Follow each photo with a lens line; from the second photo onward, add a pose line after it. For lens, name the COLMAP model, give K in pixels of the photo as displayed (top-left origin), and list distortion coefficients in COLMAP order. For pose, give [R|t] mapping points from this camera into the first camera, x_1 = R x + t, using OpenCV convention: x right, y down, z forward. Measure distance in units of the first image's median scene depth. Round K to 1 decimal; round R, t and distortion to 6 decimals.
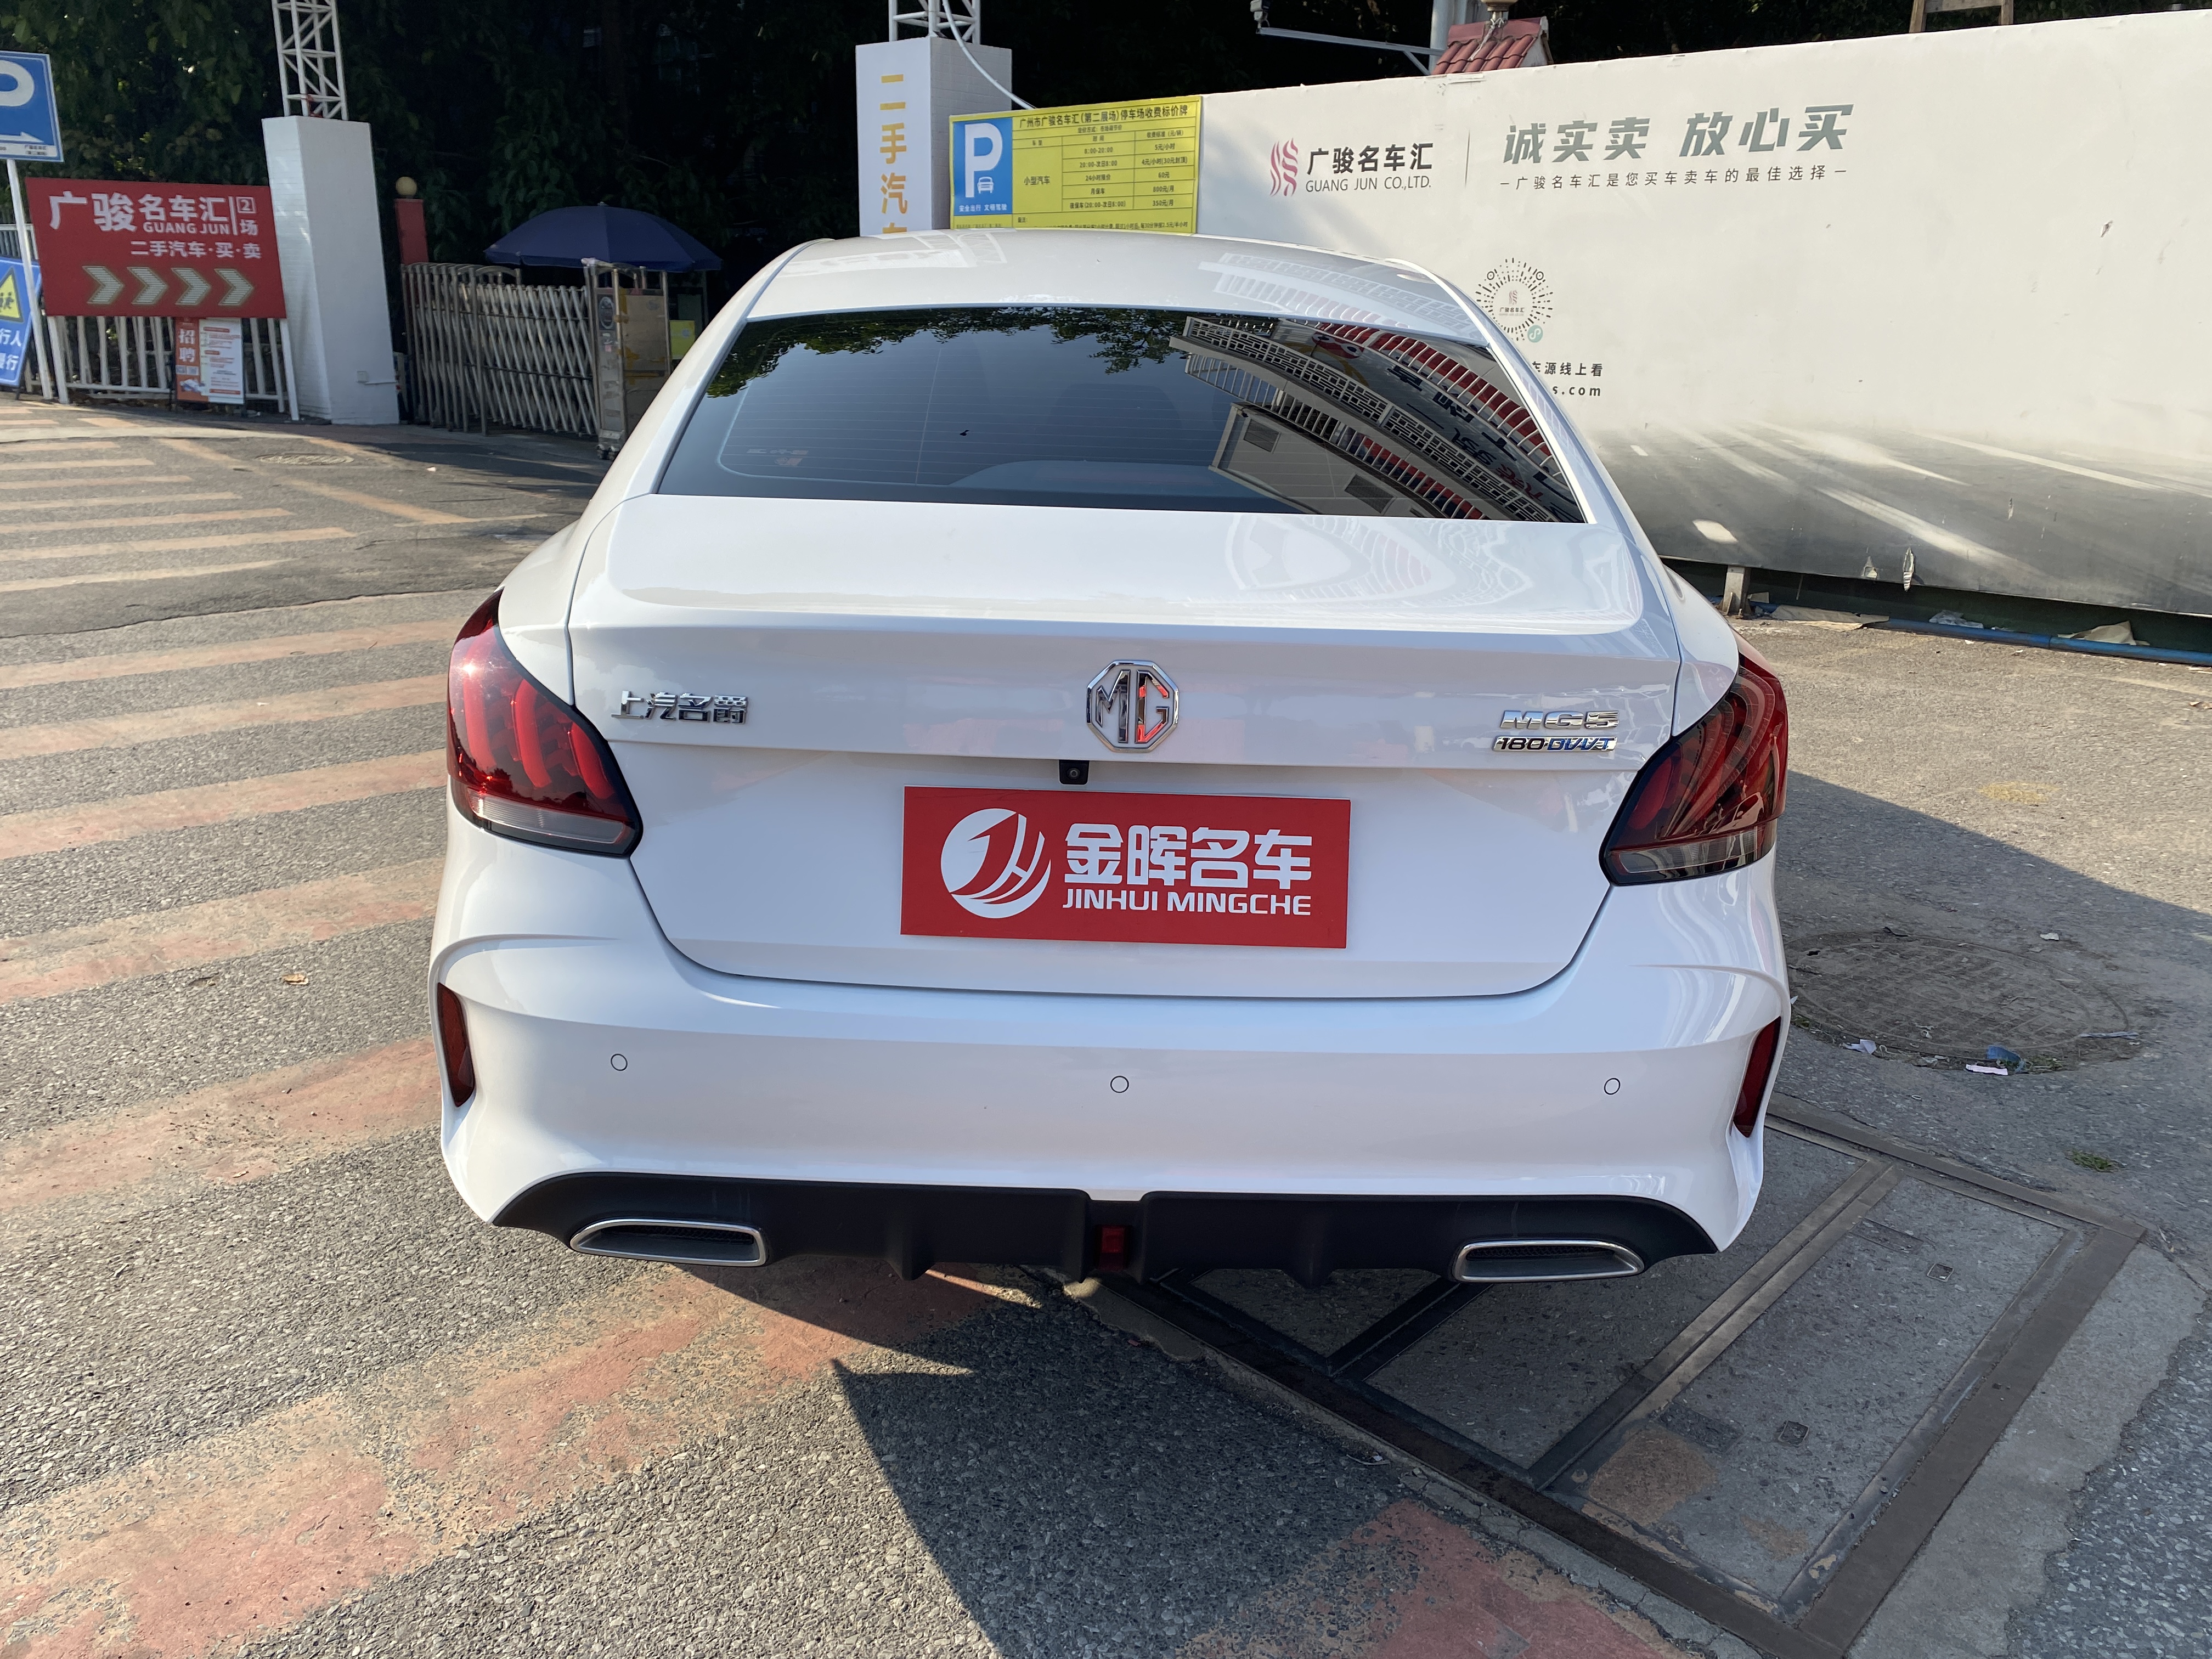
lens RADIAL K [[1718.2, 0, 1106.0], [0, 1718.2, 829.5], [0, 0, 1]] dist [0.019736, -0.012137]
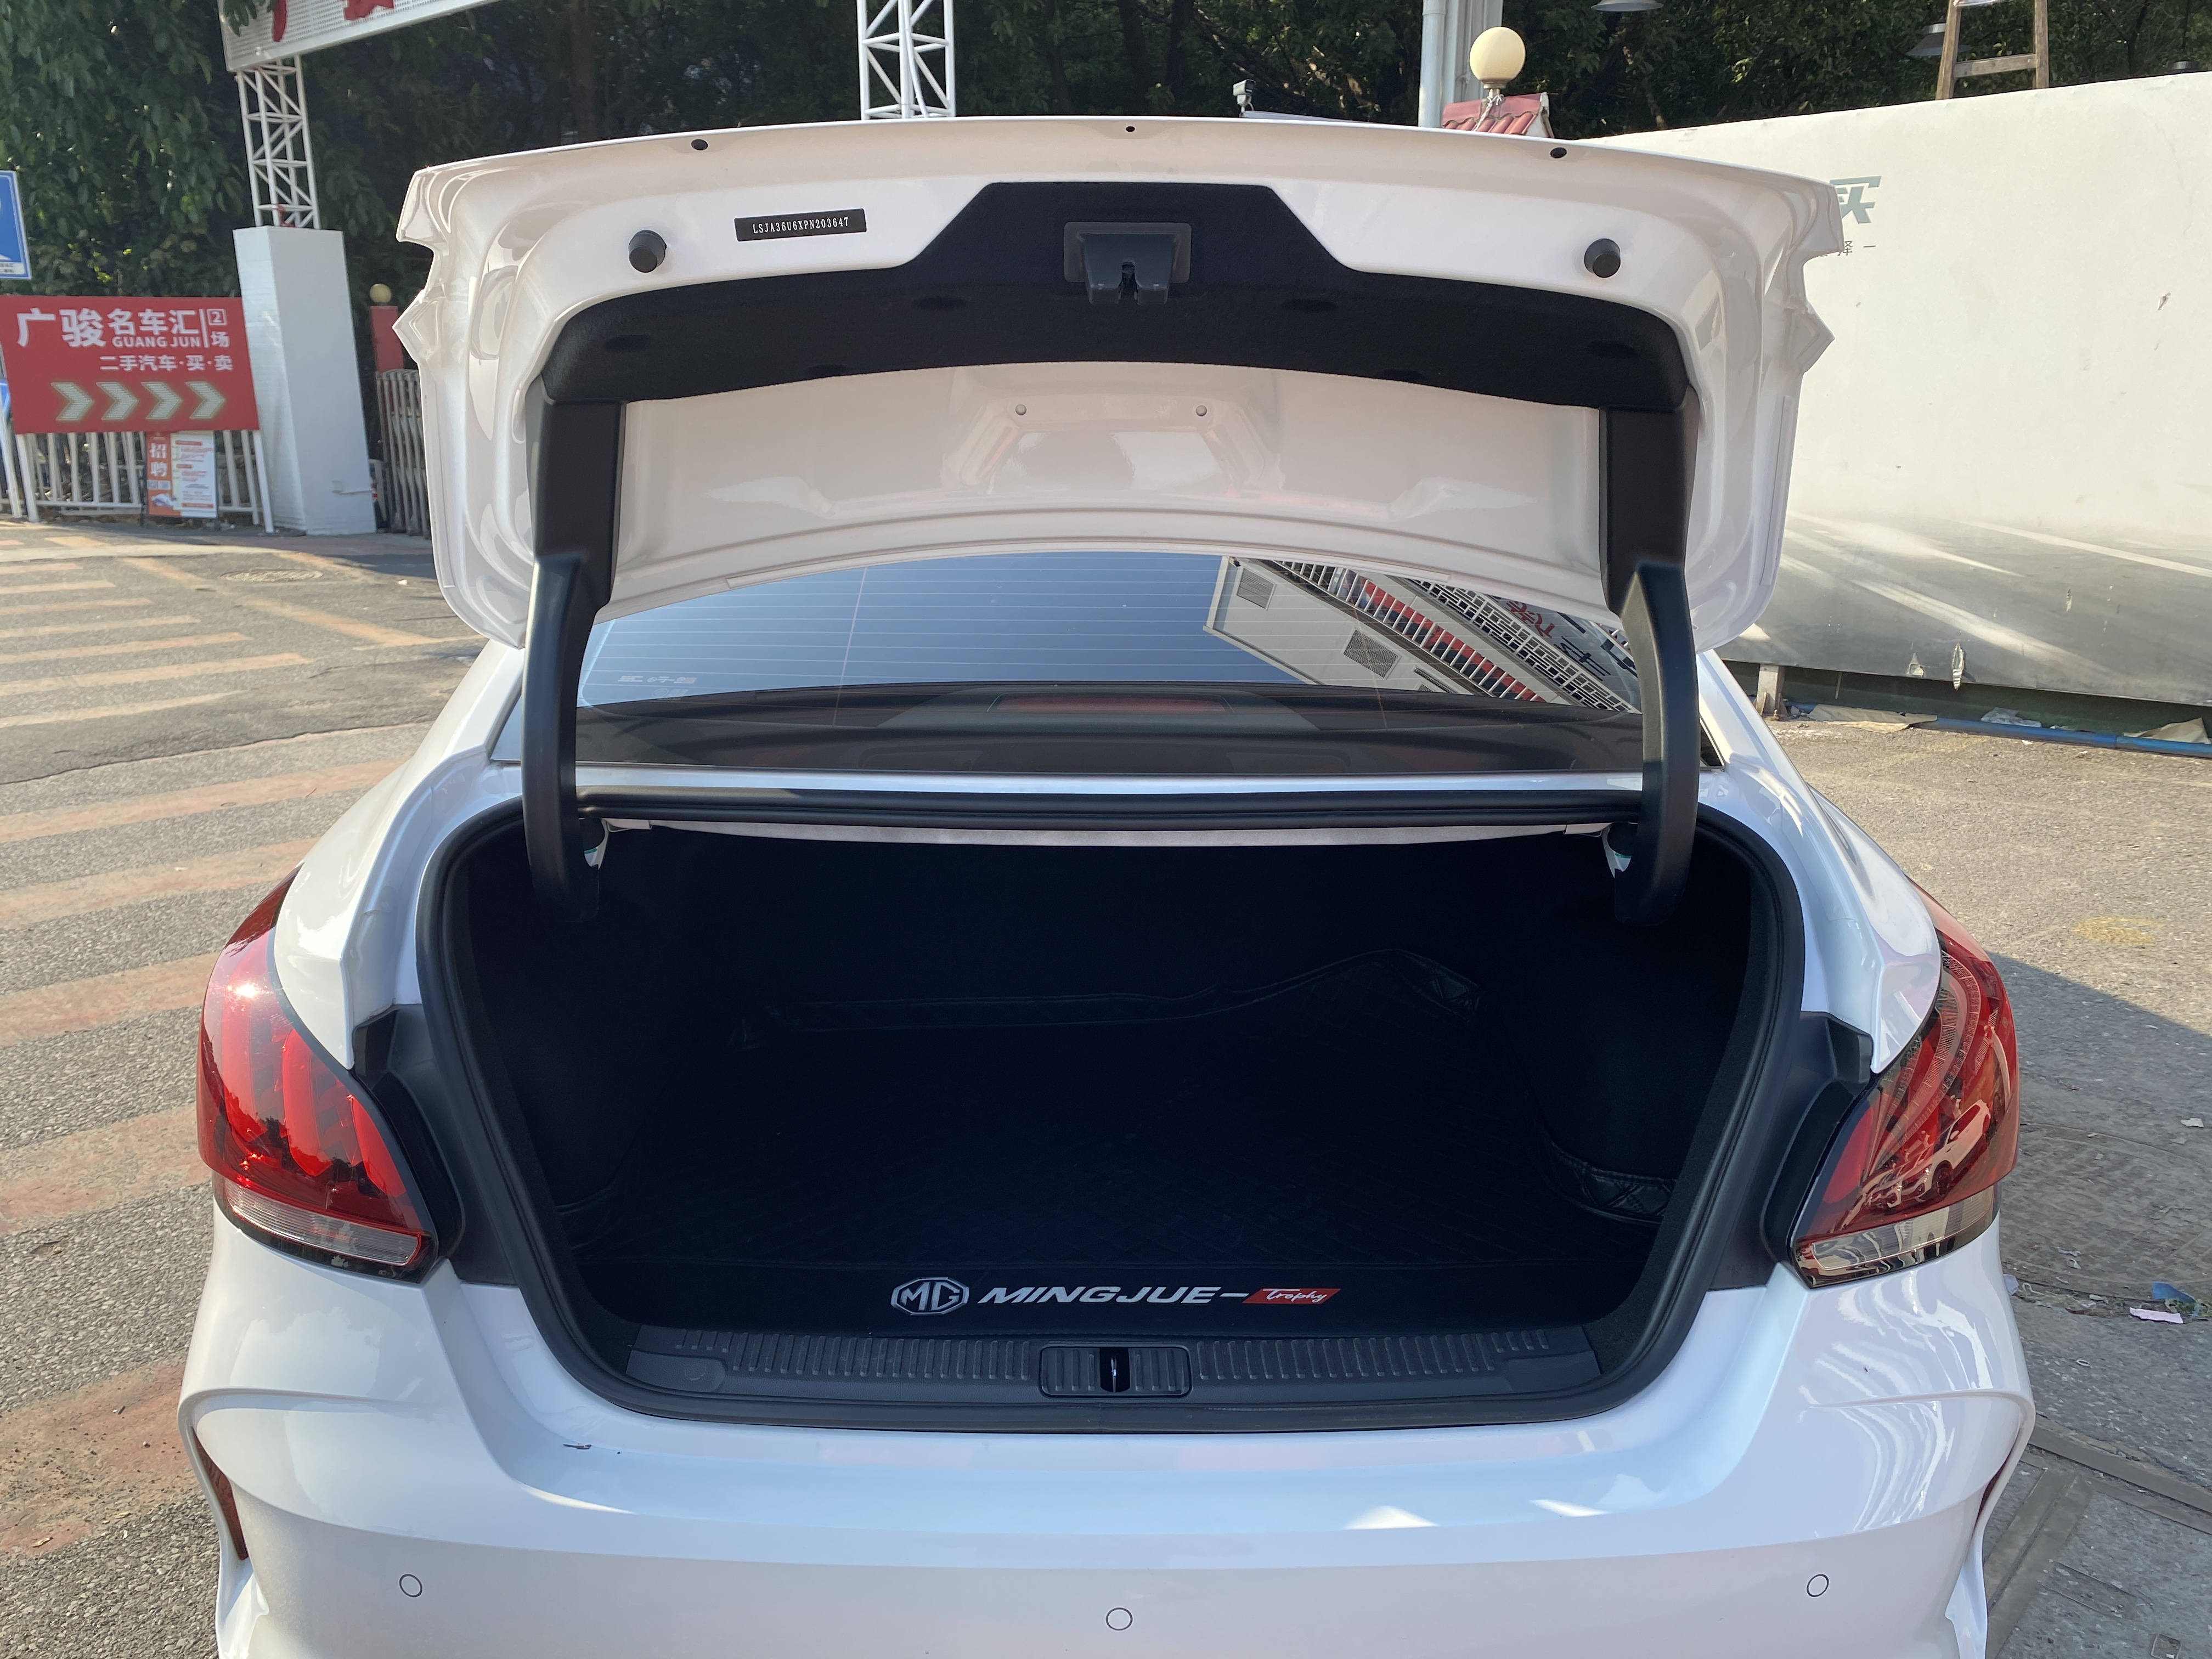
lens RADIAL K [[1715.1, 0, 1090.5], [0, 1715.1, 851.3], [0, 0, 1]] dist [0.029942, -0.027433]
pose [[0.999684, -0.023656, -0.008443, 0.002157], [0.023381, 0.999236, -0.031310, -0.031125], [0.009177, 0.031103, 0.999474, 0.064198]]
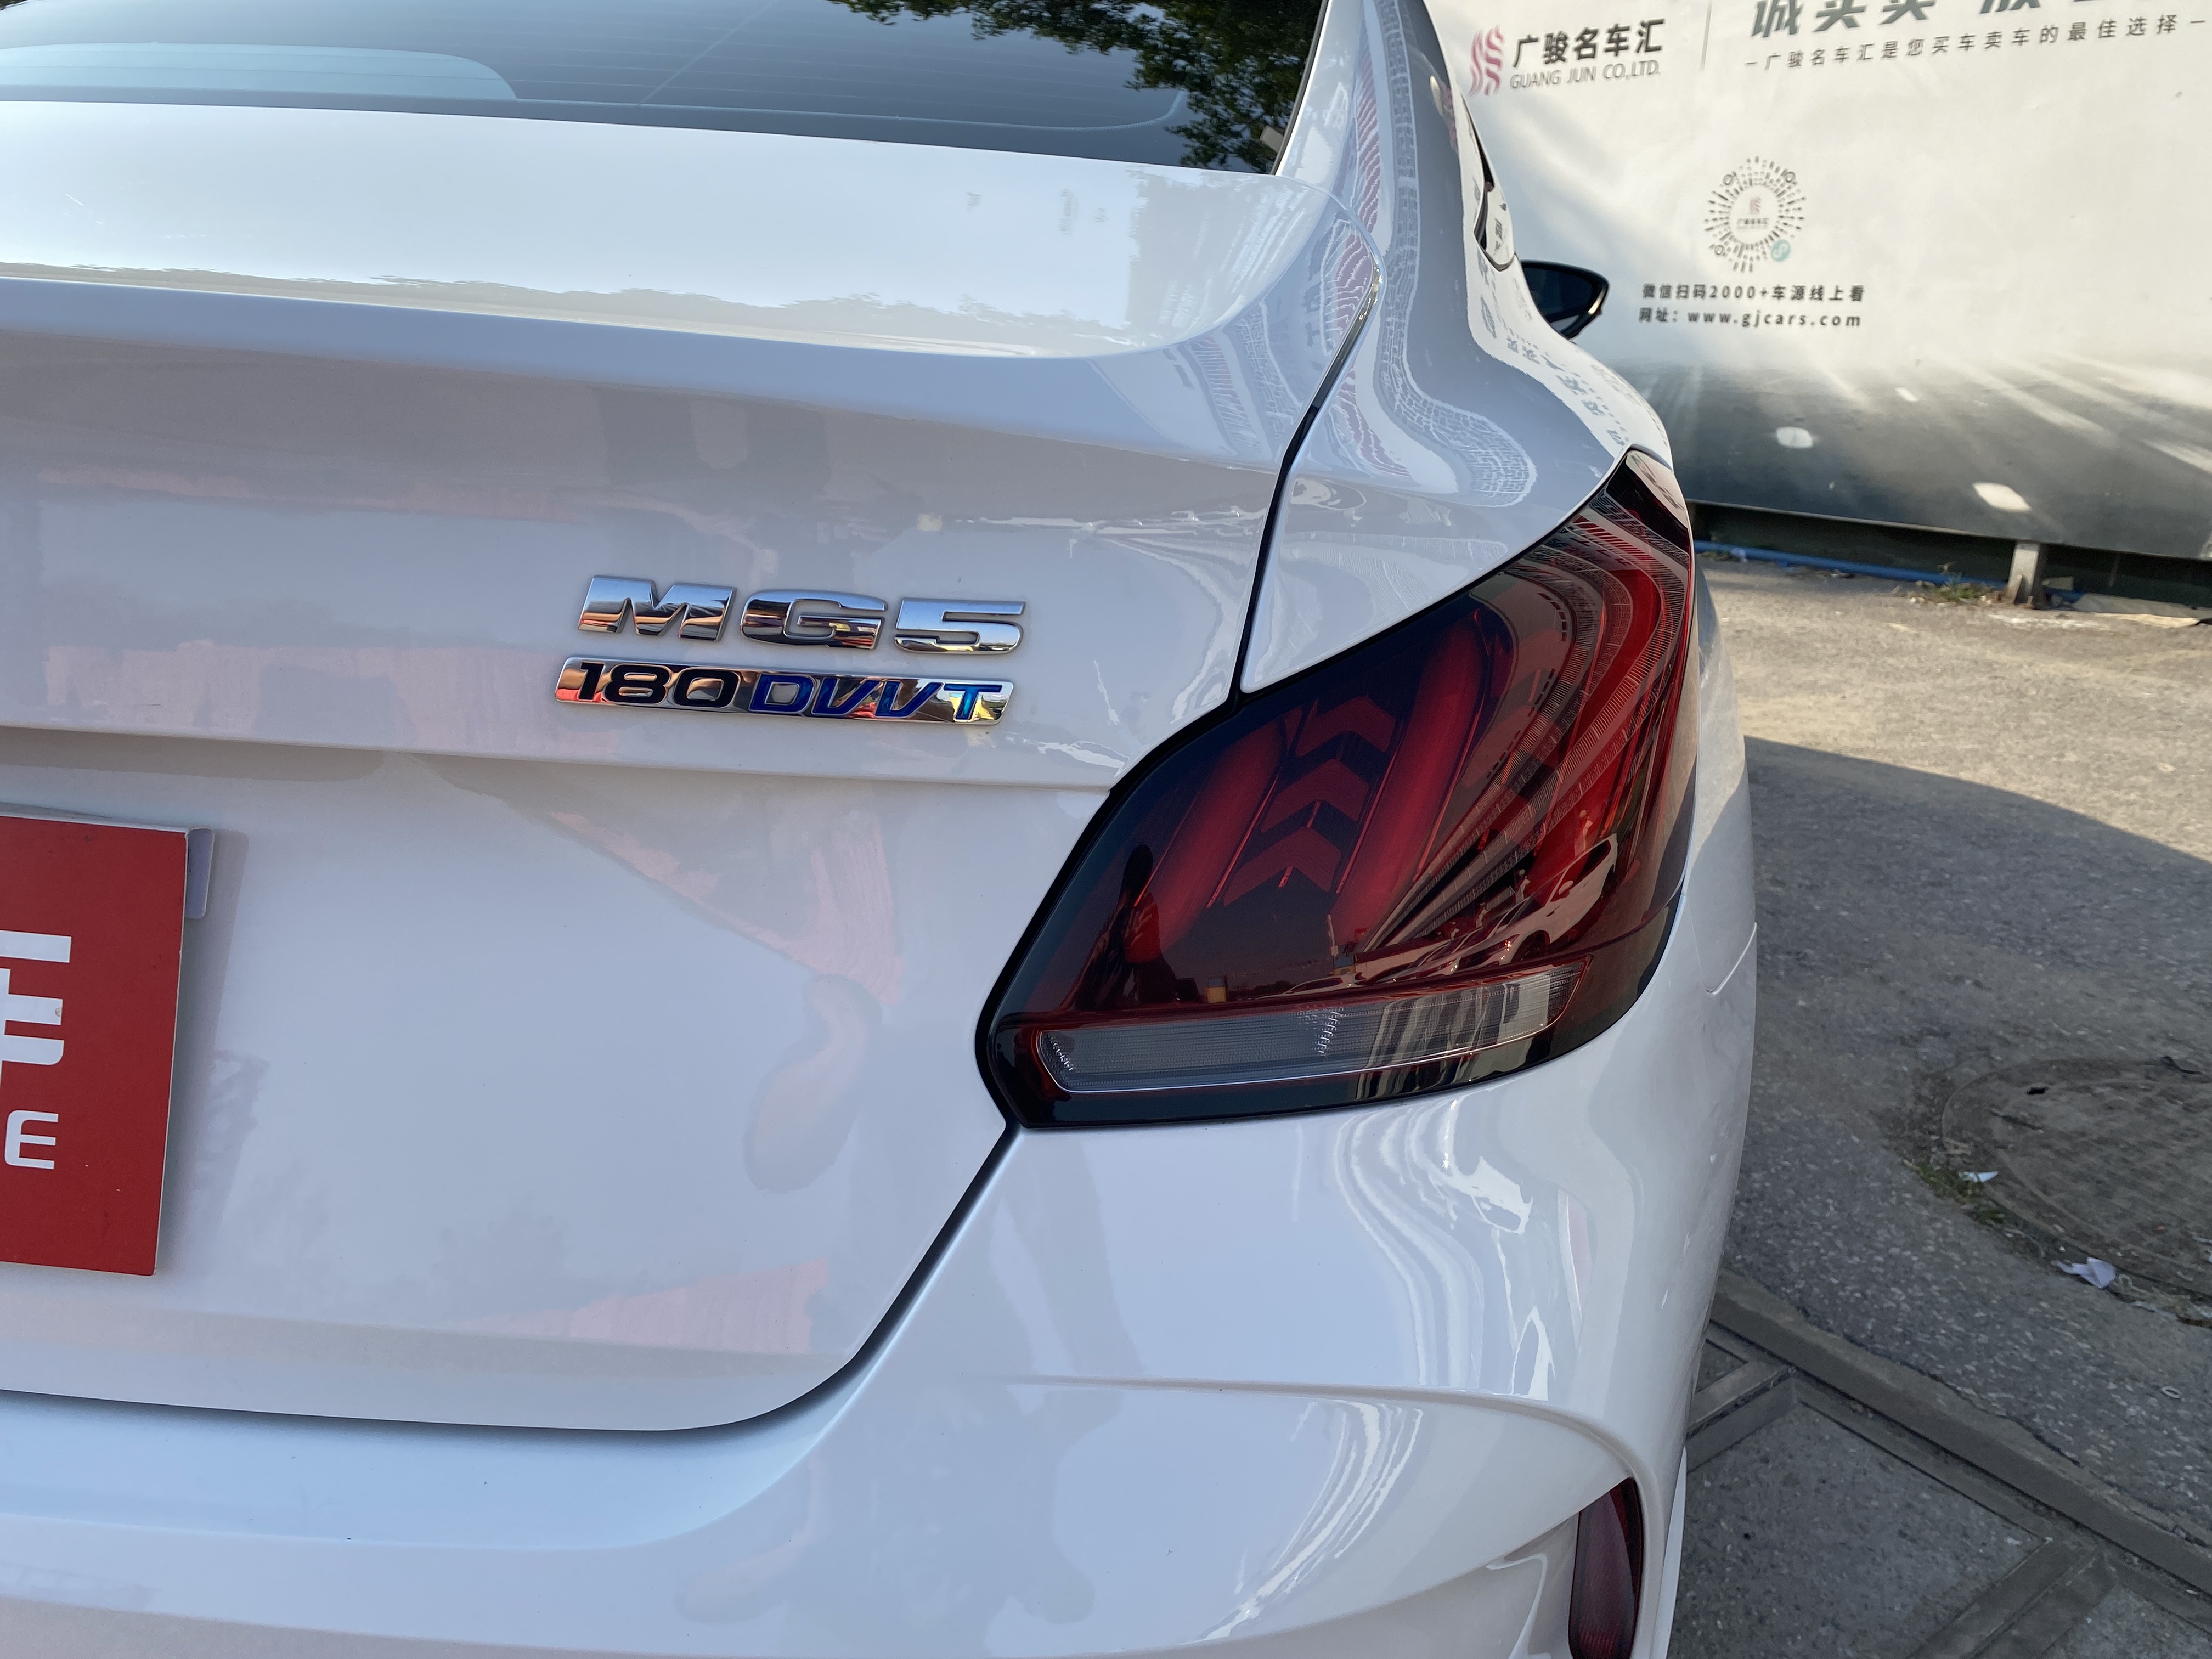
lens RADIAL K [[1715.1, 0, 1090.5], [0, 1715.1, 851.3], [0, 0, 1]] dist [0.029942, -0.027433]
pose [[0.985023, 0.051103, -0.164678, 0.083776], [-0.048688, 0.998639, 0.018674, -0.006487], [0.165408, -0.010376, 0.986171, 0.156730]]
